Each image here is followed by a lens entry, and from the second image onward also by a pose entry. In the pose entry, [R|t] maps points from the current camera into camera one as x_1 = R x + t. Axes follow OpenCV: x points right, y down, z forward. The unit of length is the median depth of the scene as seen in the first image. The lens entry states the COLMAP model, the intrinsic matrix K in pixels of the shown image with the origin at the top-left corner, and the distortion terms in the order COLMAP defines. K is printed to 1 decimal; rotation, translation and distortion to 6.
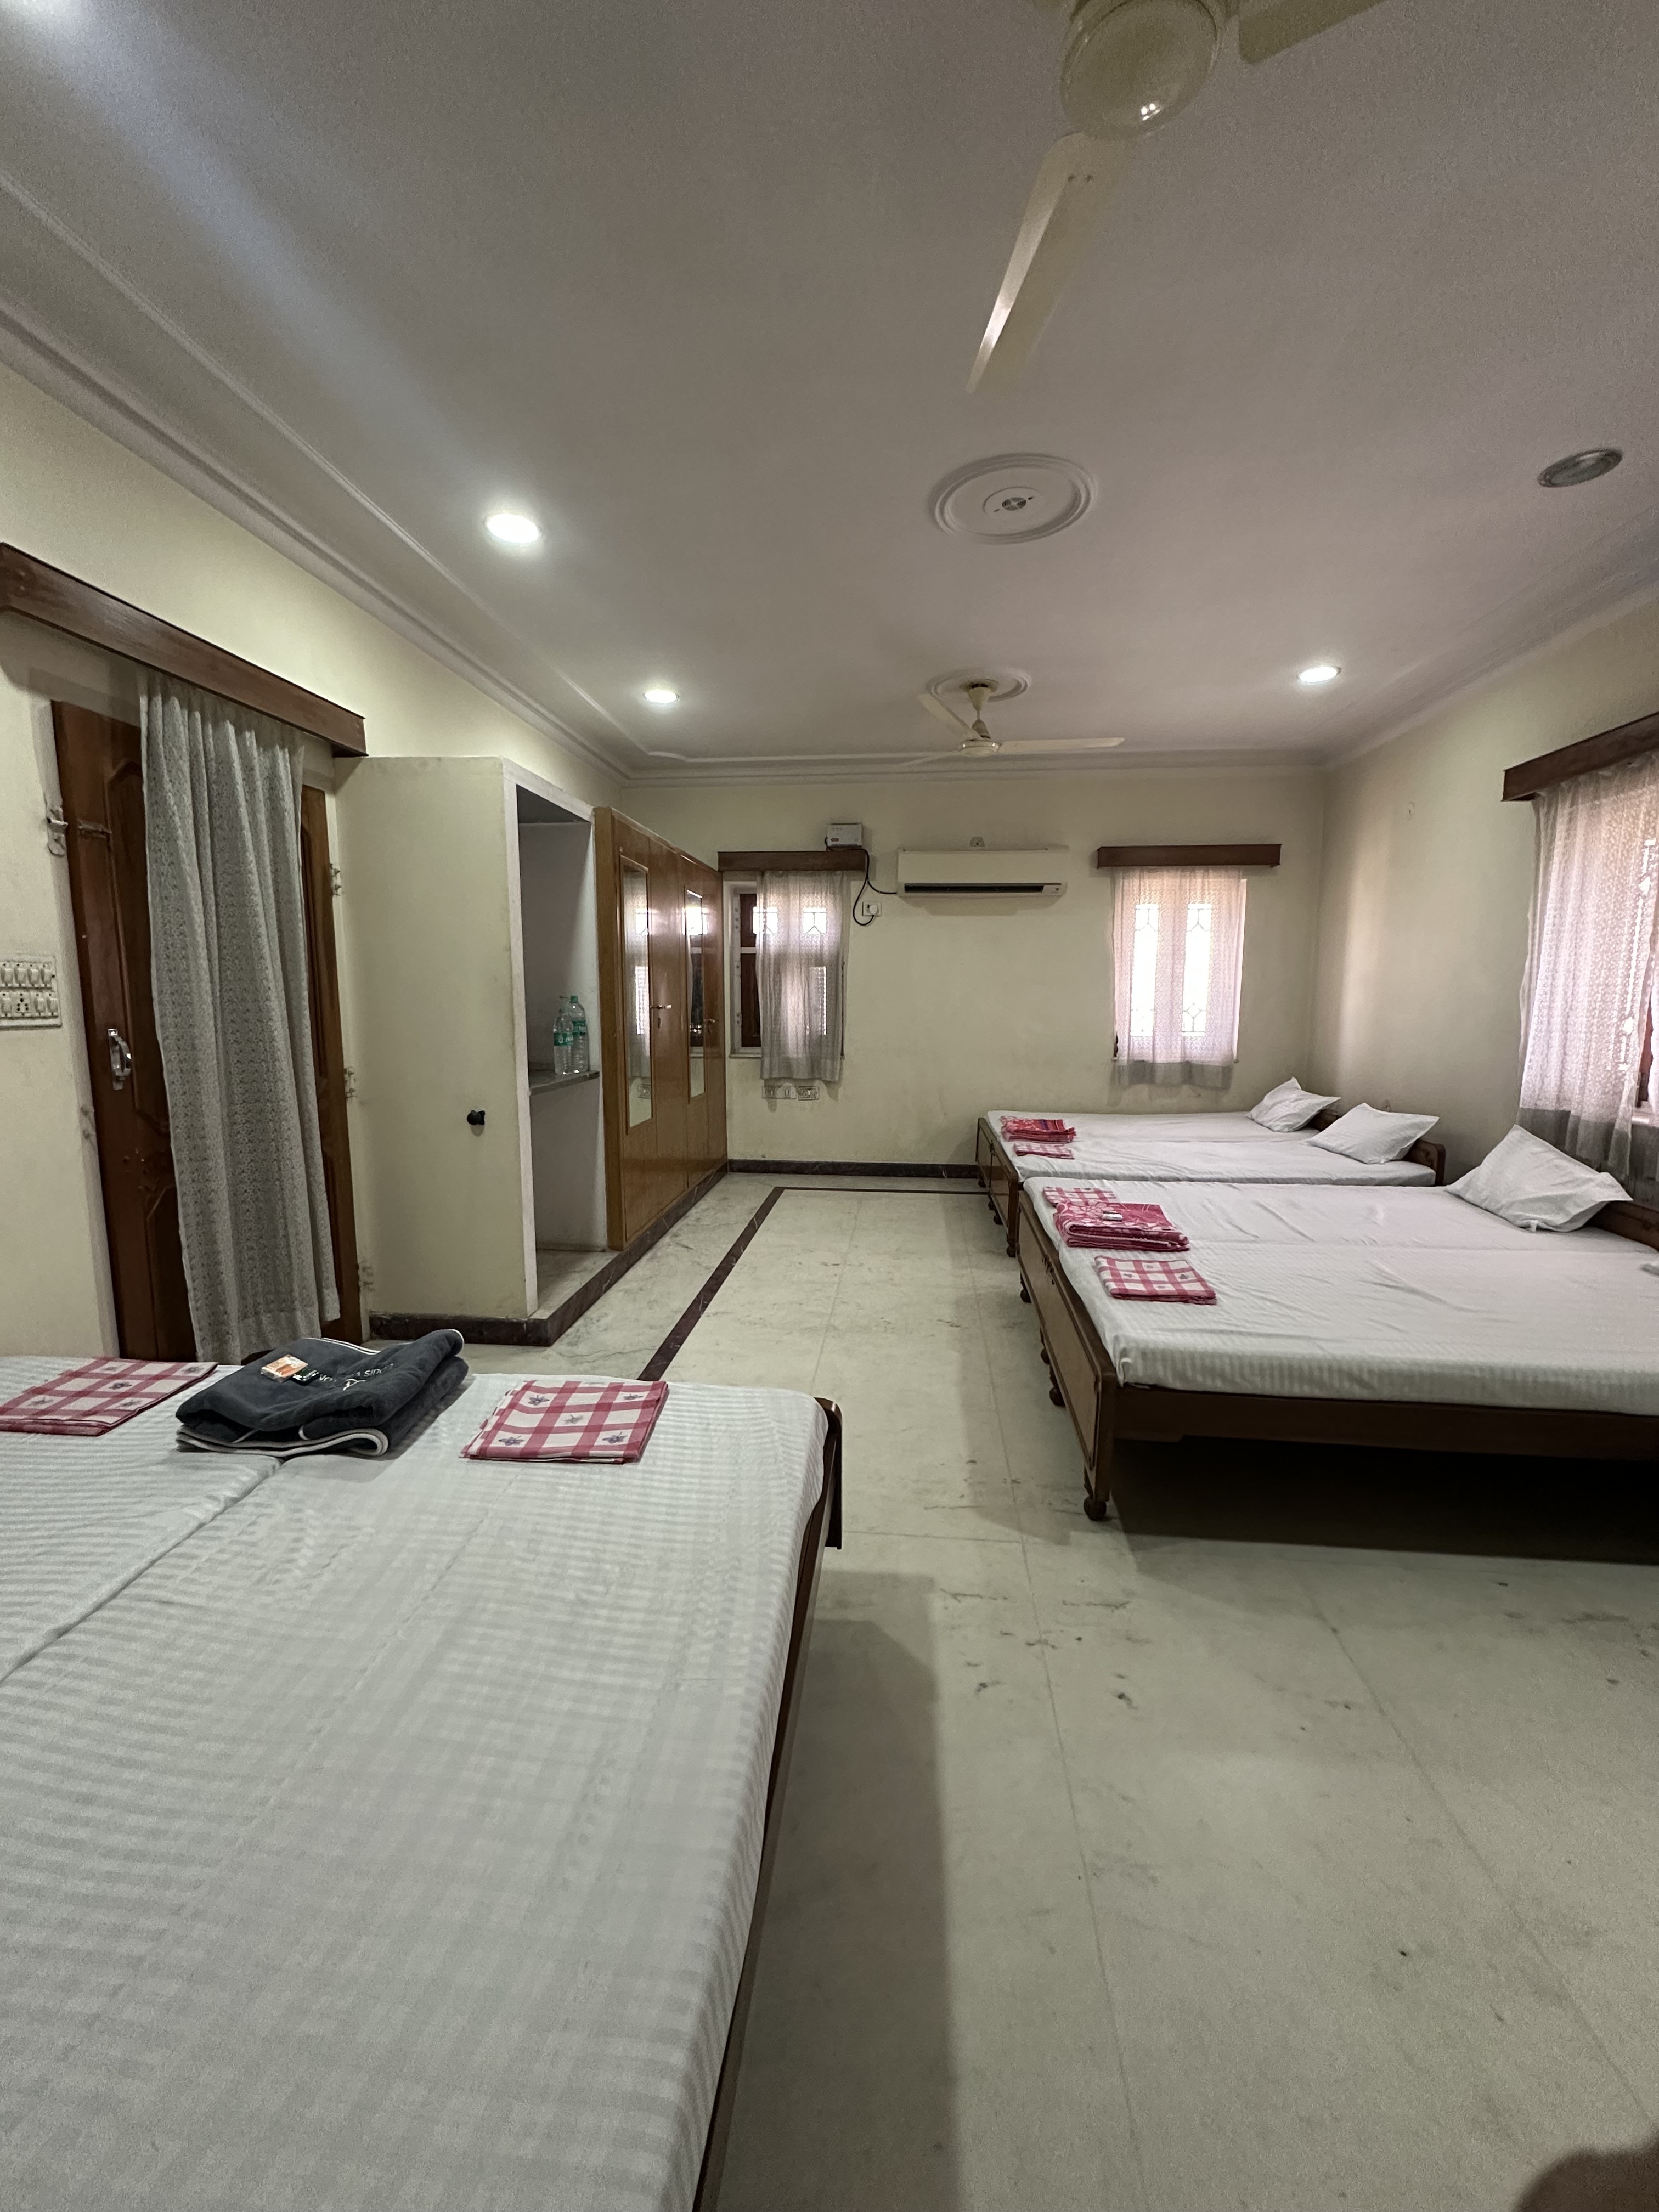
lens RADIAL K [[877.7, 0, 833.3], [0, 877.7, 1102.8], [0, 0, 1]] dist [-0.002913, 0.000330]
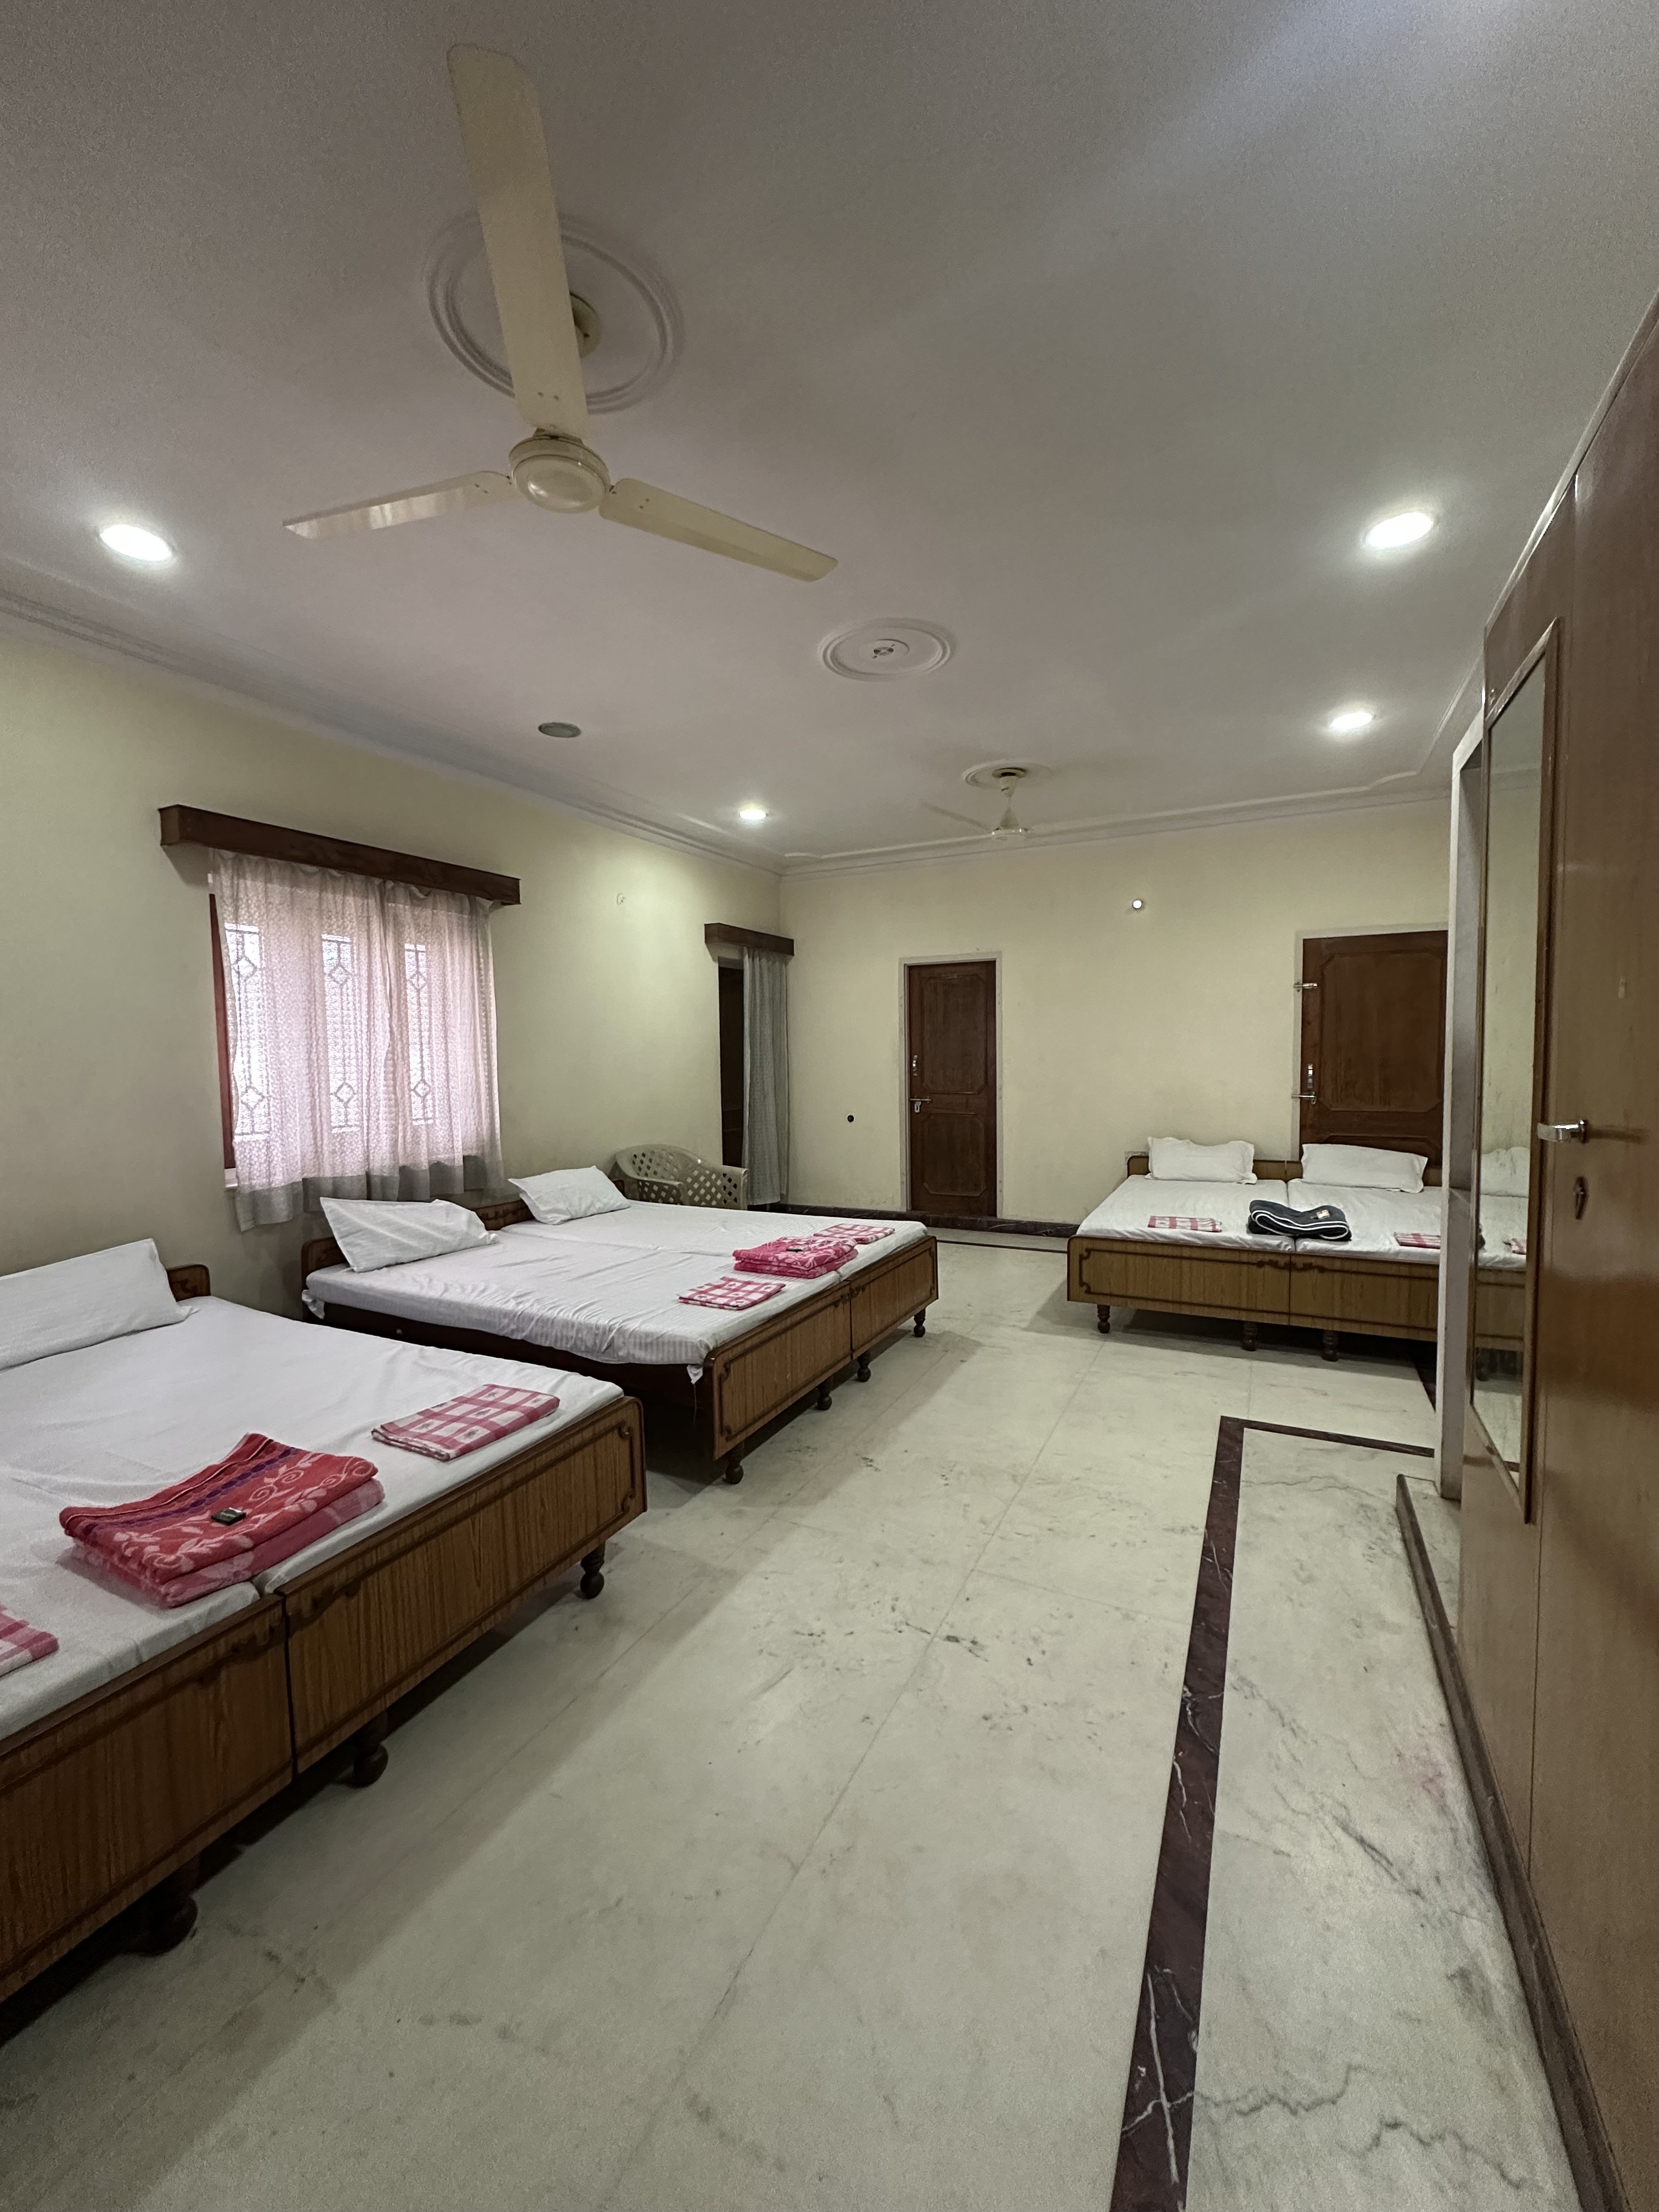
lens RADIAL K [[877.7, 0, 839.6], [0, 877.7, 1111.9], [0, 0, 1]] dist [-0.002913, 0.000330]
pose [[-0.934711, -0.011699, 0.355215, -0.125952], [0.058603, 0.980705, 0.186506, -0.221702], [-0.350543, 0.195145, -0.915990, 1.688134]]
